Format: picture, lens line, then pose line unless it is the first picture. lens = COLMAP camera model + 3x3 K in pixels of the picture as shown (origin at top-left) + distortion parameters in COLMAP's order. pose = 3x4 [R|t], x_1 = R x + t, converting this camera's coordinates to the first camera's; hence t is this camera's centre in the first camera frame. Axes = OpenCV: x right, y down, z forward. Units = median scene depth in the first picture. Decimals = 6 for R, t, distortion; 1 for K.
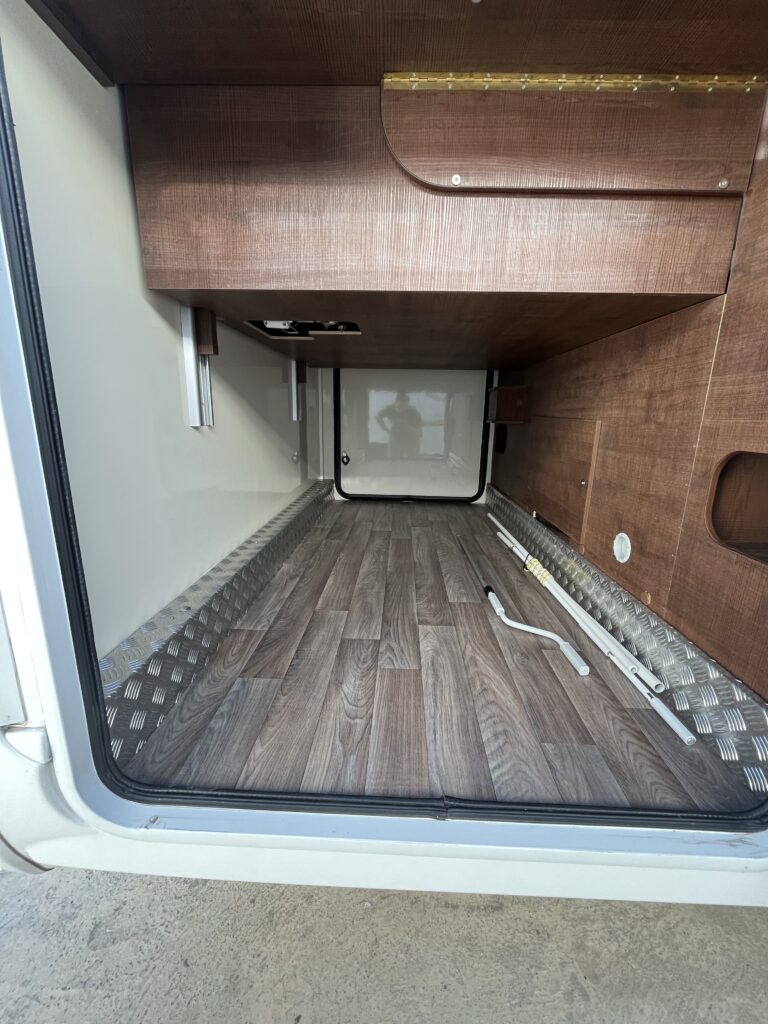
lens RADIAL K [[410.1, 0, 385.0], [0, 410.1, 511.1], [0, 0, 1]] dist [0.000798, -0.000314]
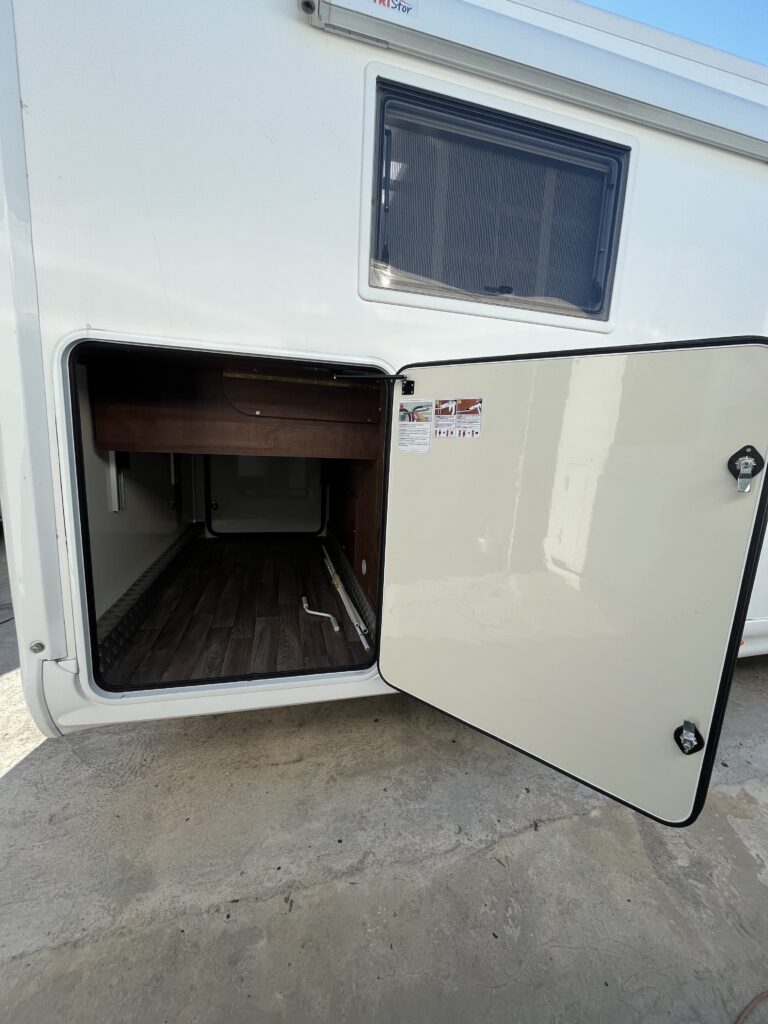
lens RADIAL K [[410.1, 0, 387.4], [0, 410.1, 514.0], [0, 0, 1]] dist [0.000798, -0.000314]
pose [[0.958563, -0.022832, 0.283963, 0.138964], [0.034771, 0.998707, -0.037075, -0.089272], [-0.282750, 0.045412, 0.958118, -0.941025]]
